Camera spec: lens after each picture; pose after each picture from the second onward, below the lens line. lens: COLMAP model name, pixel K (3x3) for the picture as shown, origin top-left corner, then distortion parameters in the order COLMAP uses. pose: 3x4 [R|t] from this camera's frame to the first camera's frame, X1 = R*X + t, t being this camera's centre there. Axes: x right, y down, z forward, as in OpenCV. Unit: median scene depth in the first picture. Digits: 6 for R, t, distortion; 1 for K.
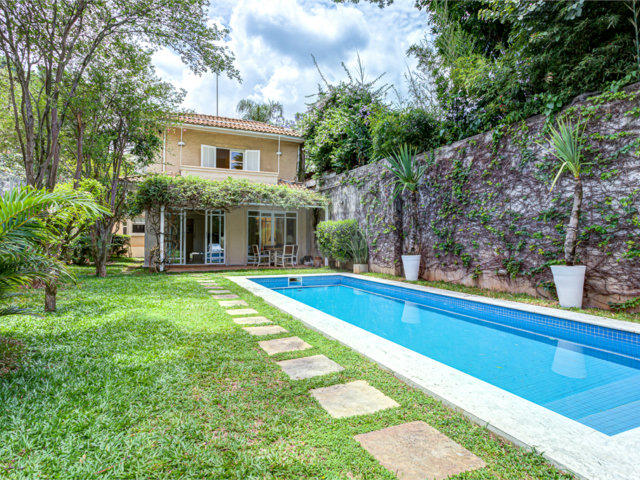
lens RADIAL K [[358.5, 0, 320.0], [0, 358.5, 240.0], [0, 0, 1]] dist [0.003132, 0.002526]
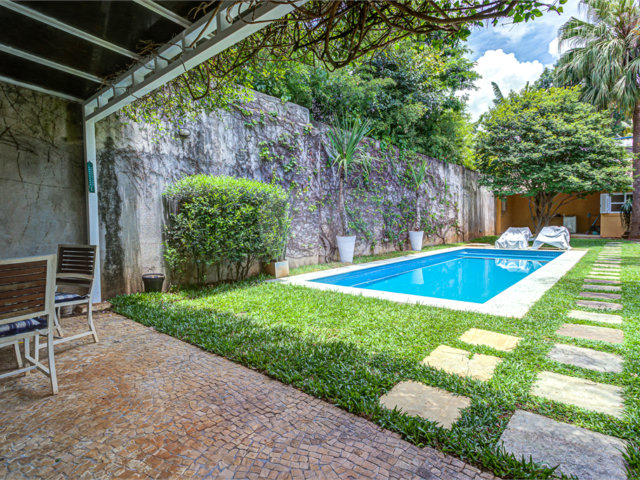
lens RADIAL K [[358.5, 0, 320.0], [0, 358.5, 240.0], [0, 0, 1]] dist [0.003132, 0.002526]
pose [[-0.434115, -0.042466, 0.899856, -0.669703], [0.014729, 0.998420, 0.054223, 0.002479], [-0.900737, 0.036793, -0.432803, 1.746454]]
